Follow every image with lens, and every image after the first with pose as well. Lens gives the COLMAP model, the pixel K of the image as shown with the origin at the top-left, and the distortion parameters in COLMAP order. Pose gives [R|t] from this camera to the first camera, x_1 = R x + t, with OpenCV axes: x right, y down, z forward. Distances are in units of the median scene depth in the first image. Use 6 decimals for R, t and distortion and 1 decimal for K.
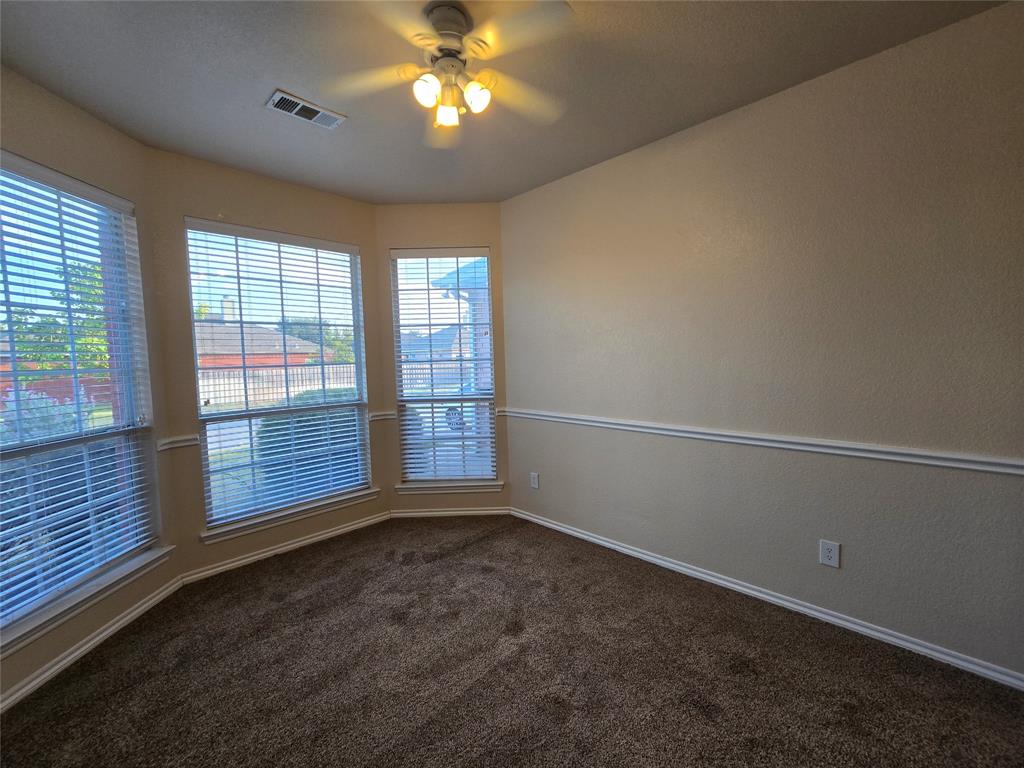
lens RADIAL K [[418.2, 0, 513.6], [0, 418.2, 372.6], [0, 0, 1]] dist [0.000159, 0.000420]
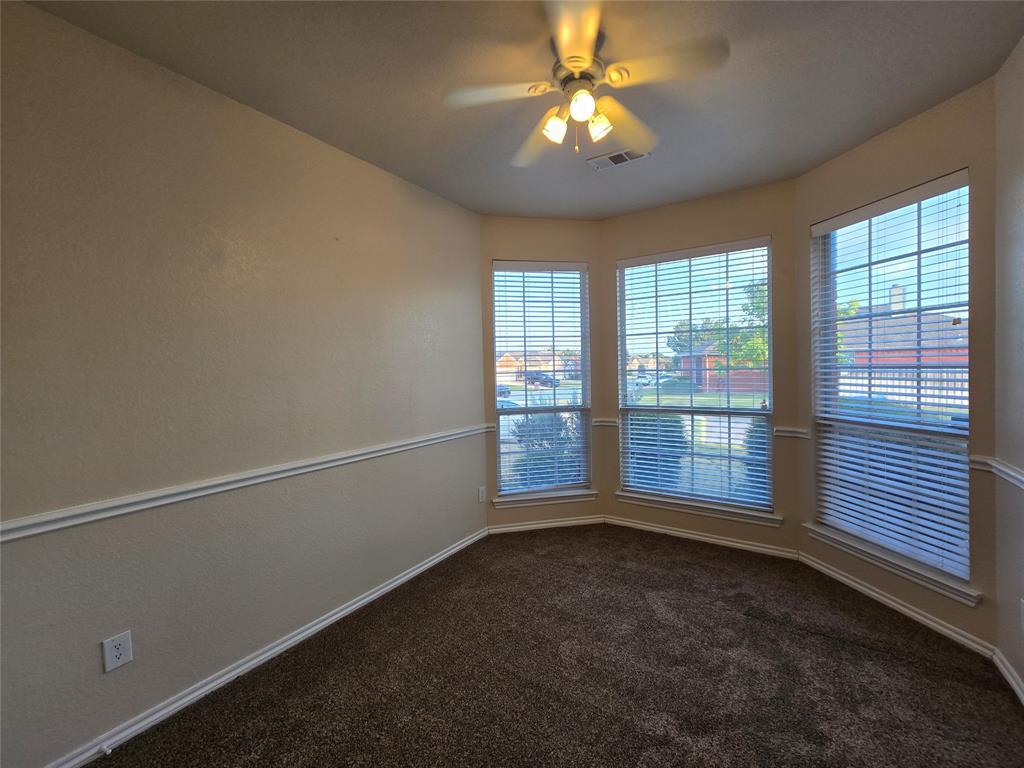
lens RADIAL K [[418.2, 0, 518.2], [0, 418.2, 391.1], [0, 0, 1]] dist [0.000159, 0.000420]
pose [[0.210571, 0.084119, -0.973953, 0.453090], [-0.026715, 0.996414, 0.080283, -0.039047], [0.977213, 0.009114, 0.212063, 0.368640]]
